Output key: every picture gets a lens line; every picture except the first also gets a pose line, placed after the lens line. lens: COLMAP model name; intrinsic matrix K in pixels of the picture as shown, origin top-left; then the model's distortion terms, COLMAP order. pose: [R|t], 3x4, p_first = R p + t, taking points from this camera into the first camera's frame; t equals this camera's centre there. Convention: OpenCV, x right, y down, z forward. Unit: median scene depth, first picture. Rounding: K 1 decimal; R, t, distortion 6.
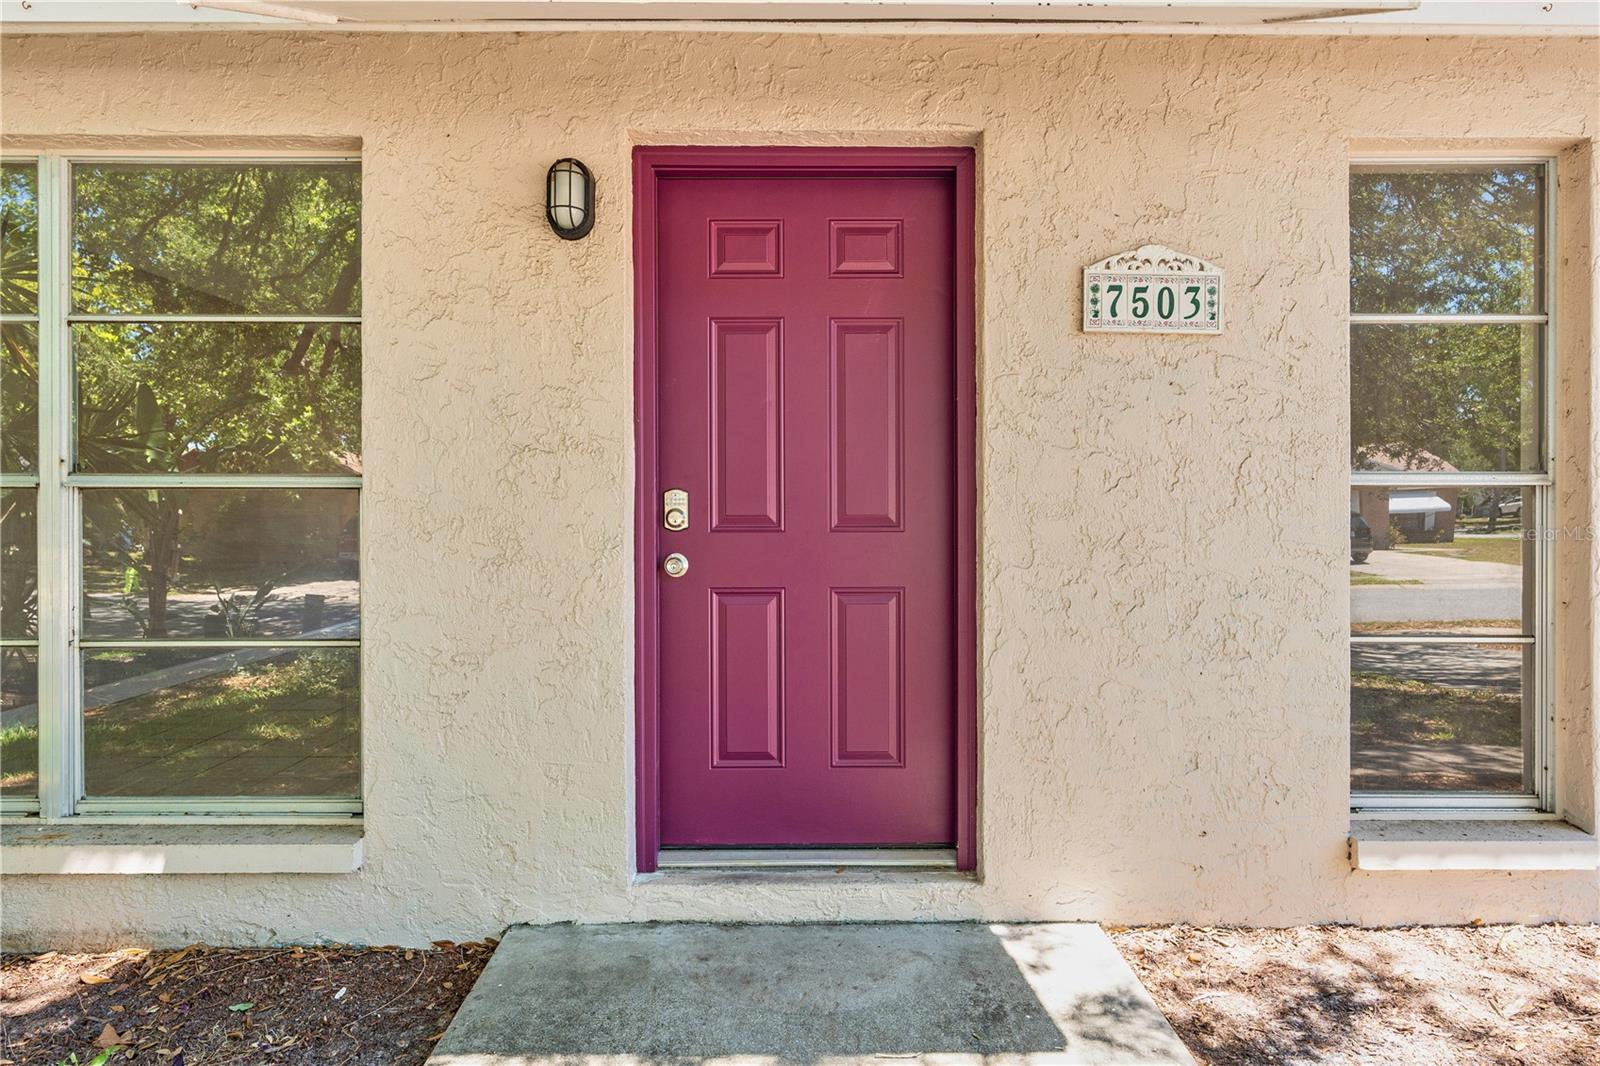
lens RADIAL K [[970.1, 0, 798.5], [0, 970.1, 516.6], [0, 0, 1]] dist [0.001722, 0.000610]
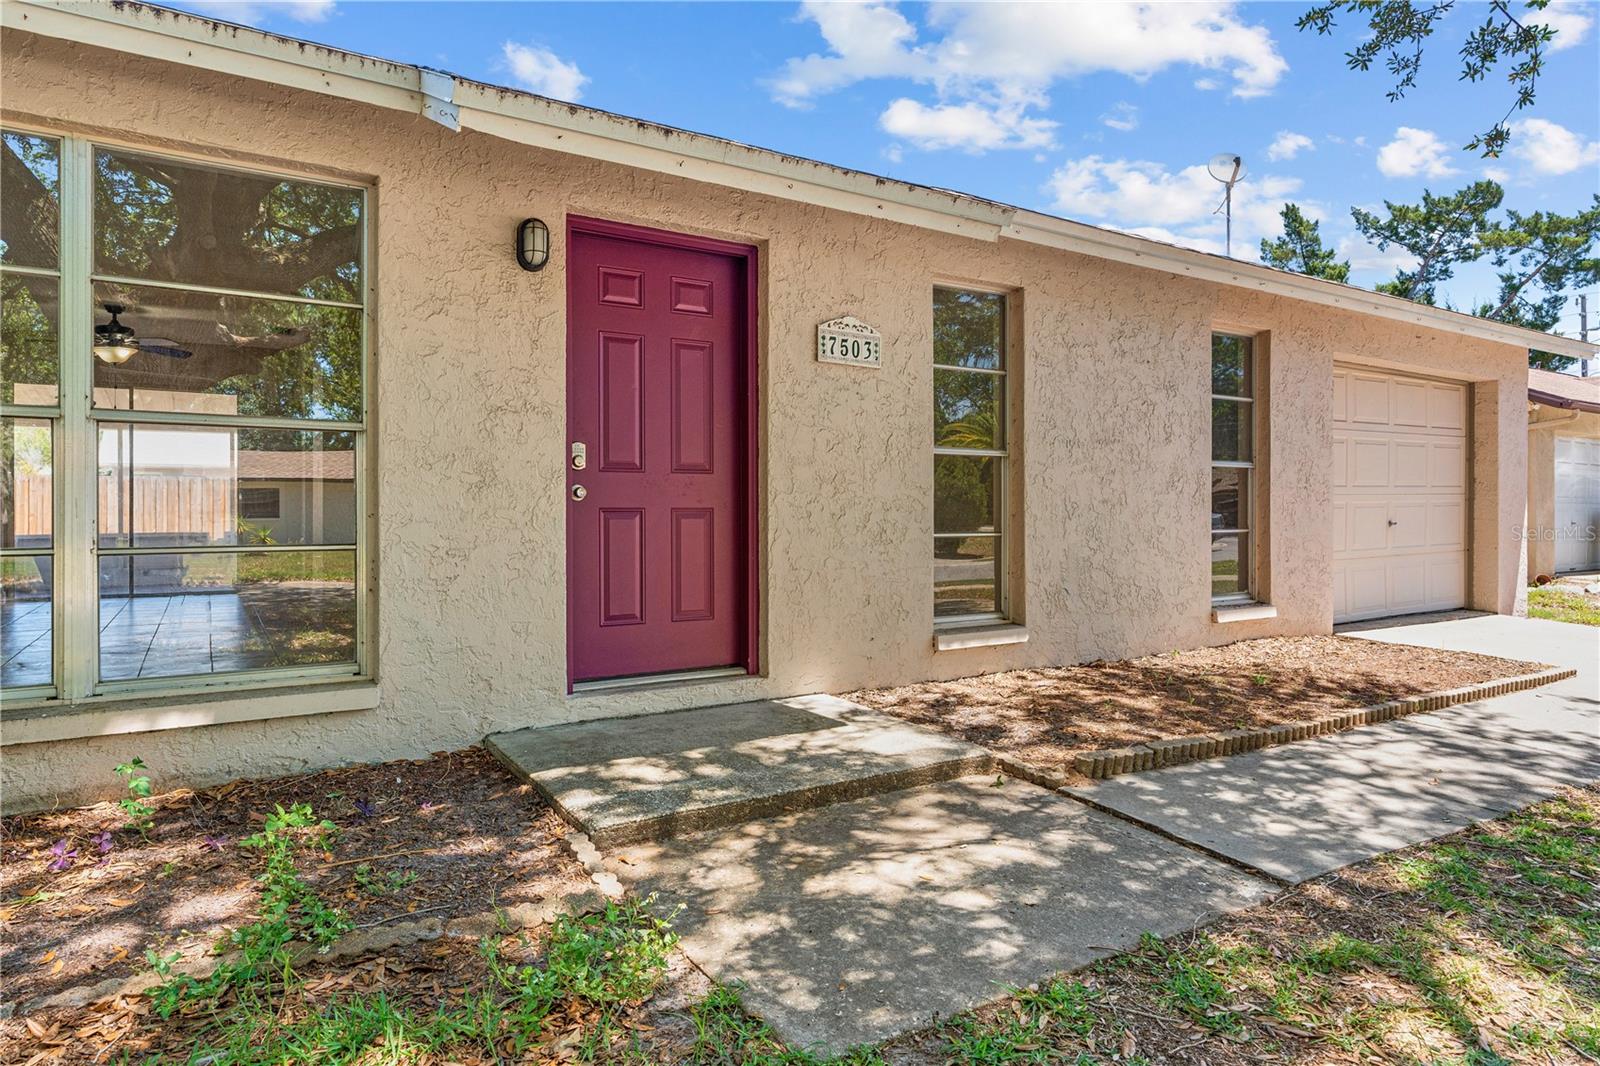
lens RADIAL K [[940.9, 0, 793.6], [0, 940.9, 521.3], [0, 0, 1]] dist [0.003405, 0.000382]
pose [[0.854073, -0.004885, 0.520131, -0.640560], [0.003501, 0.999987, 0.003643, 0.096621], [-0.520142, -0.001290, 0.854079, -0.450225]]
